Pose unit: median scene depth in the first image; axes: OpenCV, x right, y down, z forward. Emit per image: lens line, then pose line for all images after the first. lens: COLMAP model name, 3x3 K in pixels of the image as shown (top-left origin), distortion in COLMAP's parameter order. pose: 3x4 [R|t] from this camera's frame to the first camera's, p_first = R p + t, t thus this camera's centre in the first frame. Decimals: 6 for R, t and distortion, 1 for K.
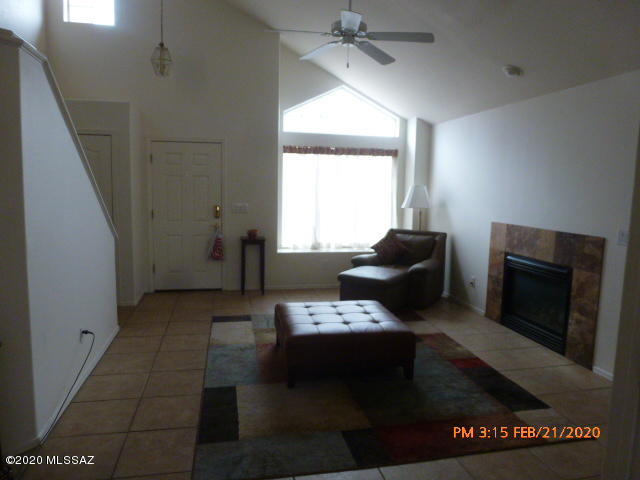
lens RADIAL K [[463.0, 0, 323.0], [0, 463.0, 241.1], [0, 0, 1]] dist [-0.063755, 0.022743]
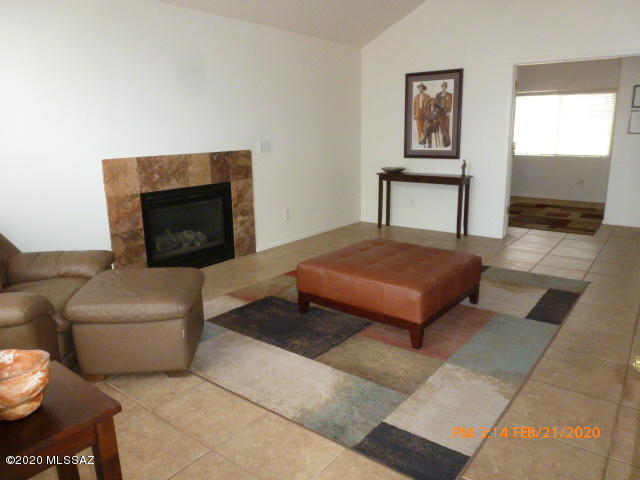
lens RADIAL K [[463.0, 0, 323.9], [0, 463.0, 240.1], [0, 0, 1]] dist [-0.063755, 0.022743]
pose [[-0.650518, -0.184896, 0.736641, -0.405576], [0.093588, 0.943007, 0.319341, -0.124179], [-0.753702, 0.276678, -0.596139, 1.268611]]
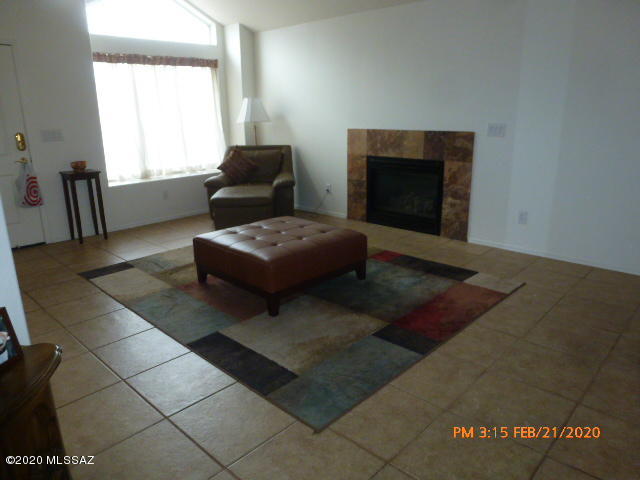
lens RADIAL K [[463.0, 0, 325.4], [0, 463.0, 242.9], [0, 0, 1]] dist [-0.063755, 0.022743]
pose [[0.821276, -0.188989, 0.538321, -0.315503], [0.098590, 0.976359, 0.192360, 0.005521], [-0.561949, -0.104908, 0.820492, 0.137569]]
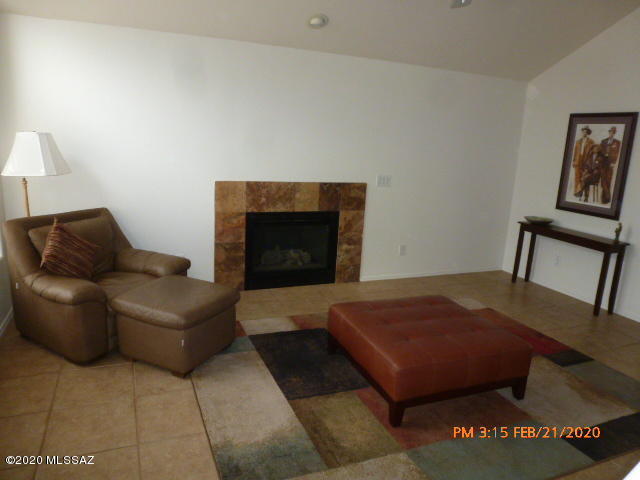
lens RADIAL K [[463.0, 0, 323.4], [0, 463.0, 240.8], [0, 0, 1]] dist [-0.063755, 0.022743]
pose [[-0.192991, -0.244569, 0.950232, -0.520954], [0.057207, 0.963986, 0.259727, -0.152943], [-0.979531, 0.104485, -0.172050, 1.025702]]
